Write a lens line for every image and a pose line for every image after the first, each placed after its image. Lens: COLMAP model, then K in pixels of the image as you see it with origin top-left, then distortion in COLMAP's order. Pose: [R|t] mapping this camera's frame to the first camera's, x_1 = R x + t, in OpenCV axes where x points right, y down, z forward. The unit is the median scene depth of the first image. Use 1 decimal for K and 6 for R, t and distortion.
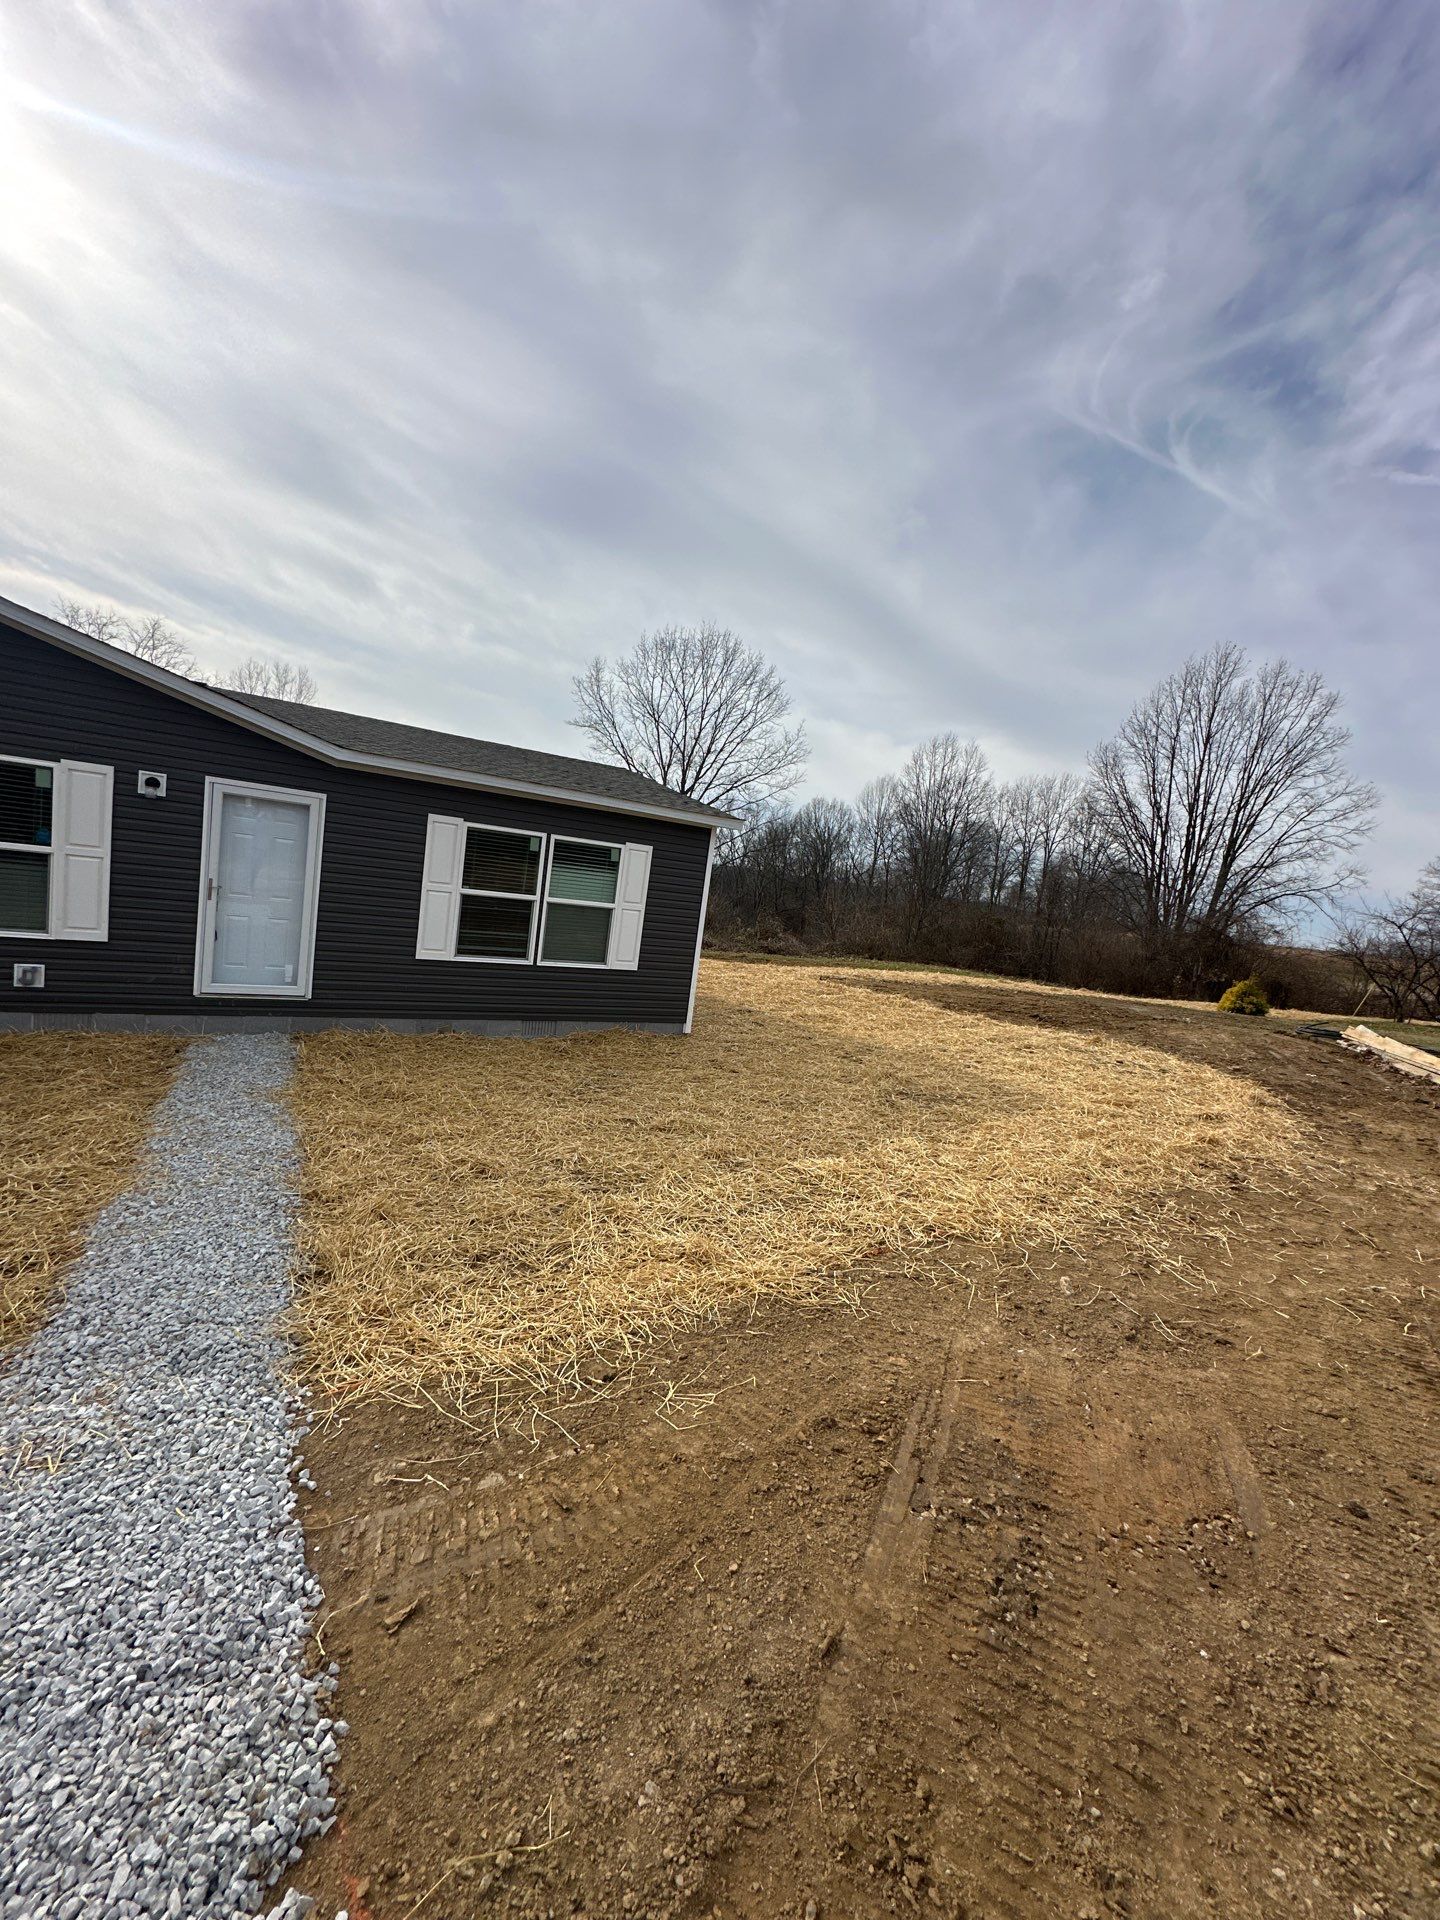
lens RADIAL K [[776.0, 0, 679.1], [0, 776.0, 959.2], [0, 0, 1]] dist [0.002720, -0.005530]
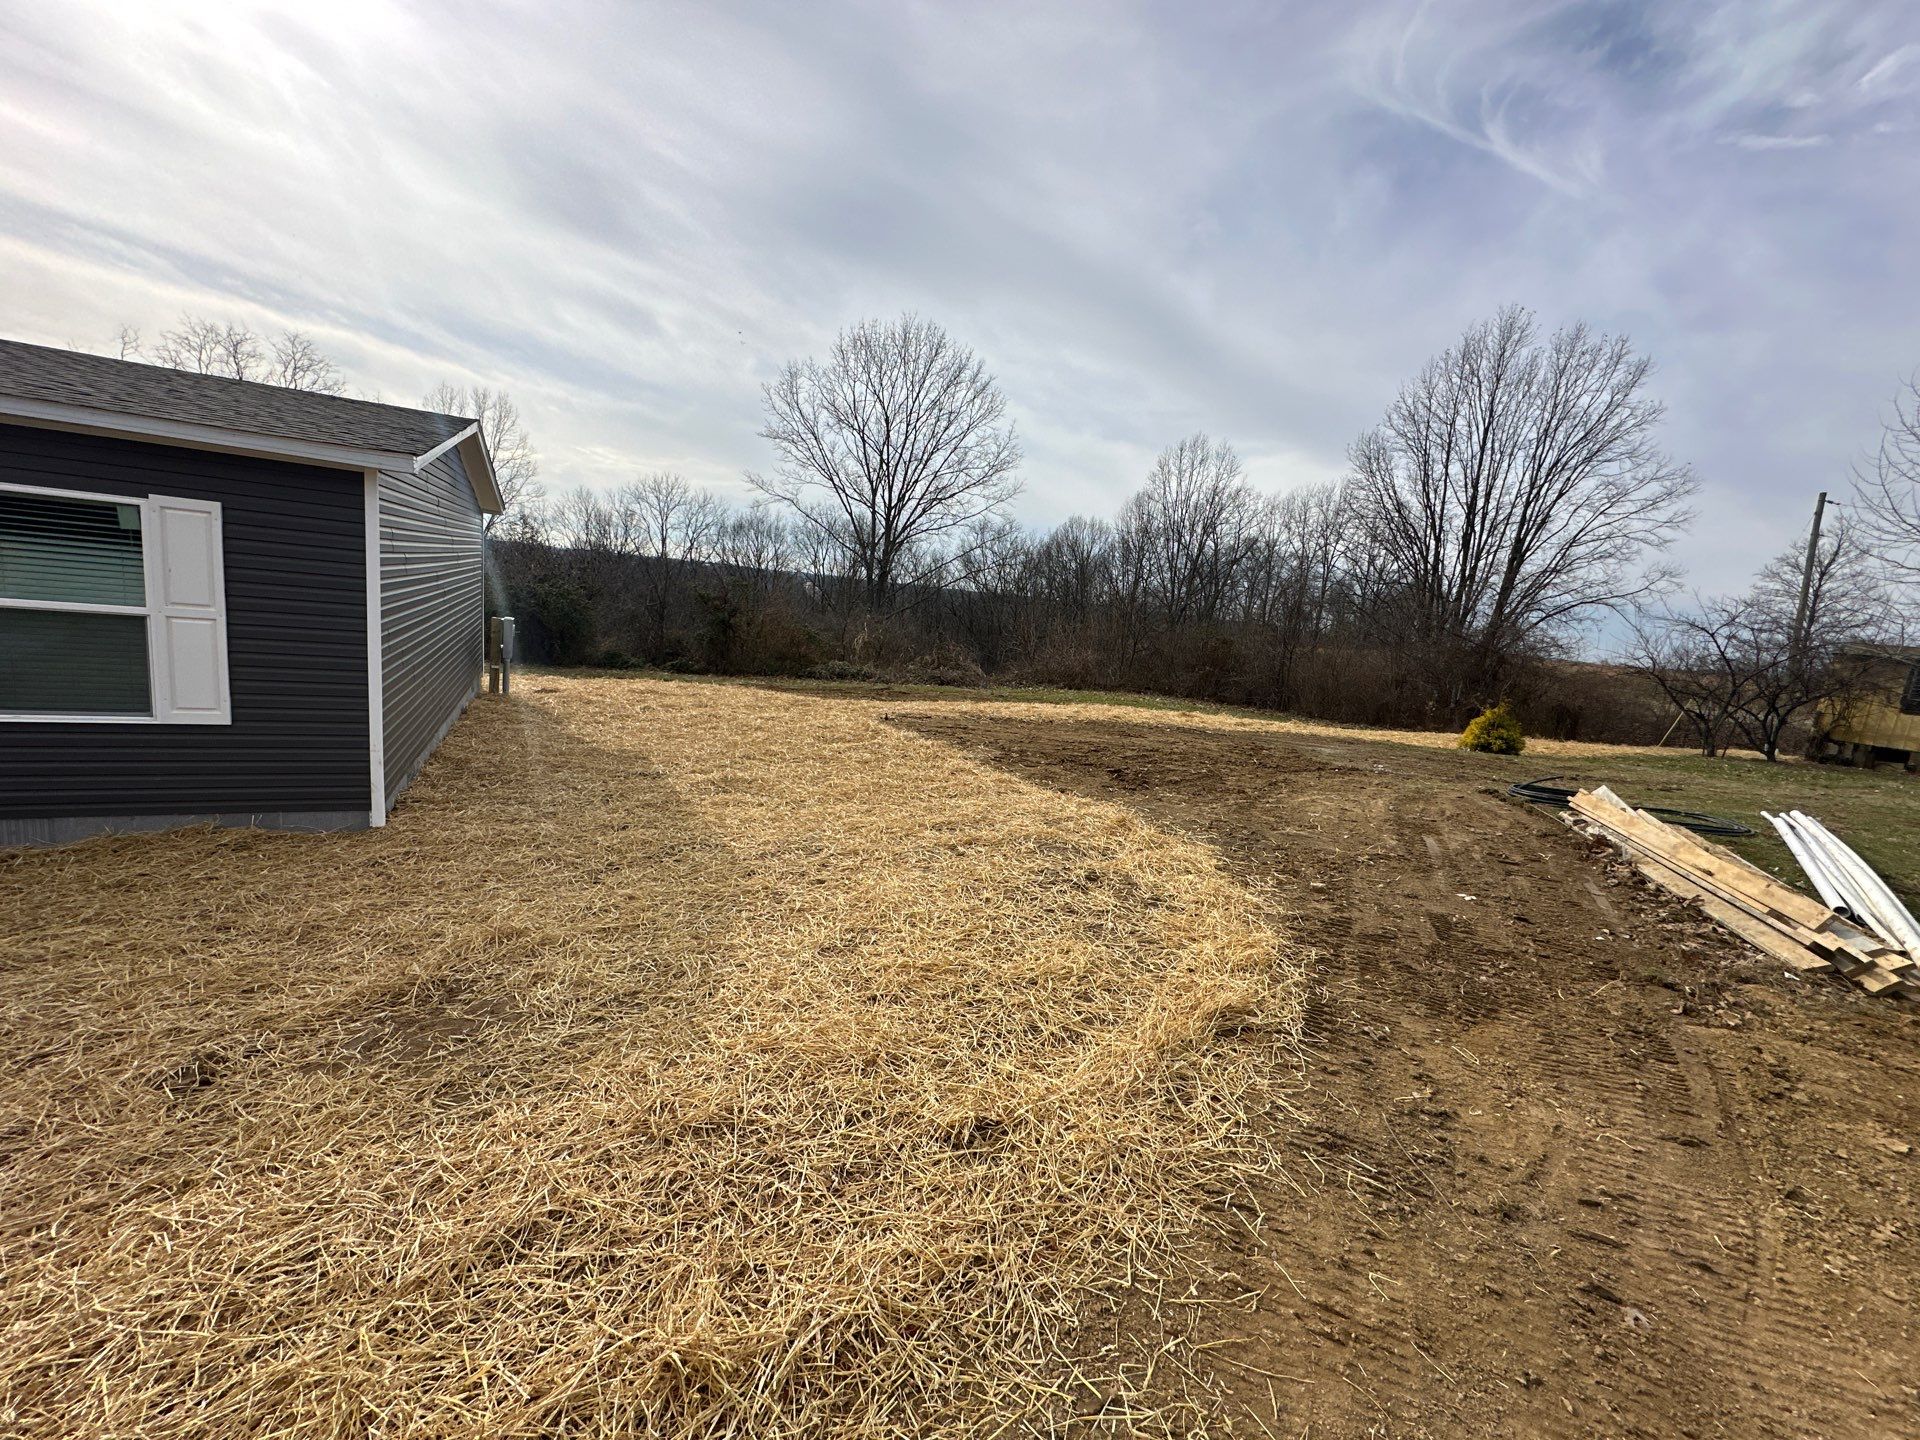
lens RADIAL K [[765.2, 0, 960.0], [0, 765.2, 720.0], [0, 0, 1]] dist [-0.001035, -0.000002]
pose [[0.998432, -0.021423, -0.051708, 0.133043], [0.023147, 0.999188, 0.032969, 0.001459], [0.050960, -0.034114, 0.998118, 0.117262]]
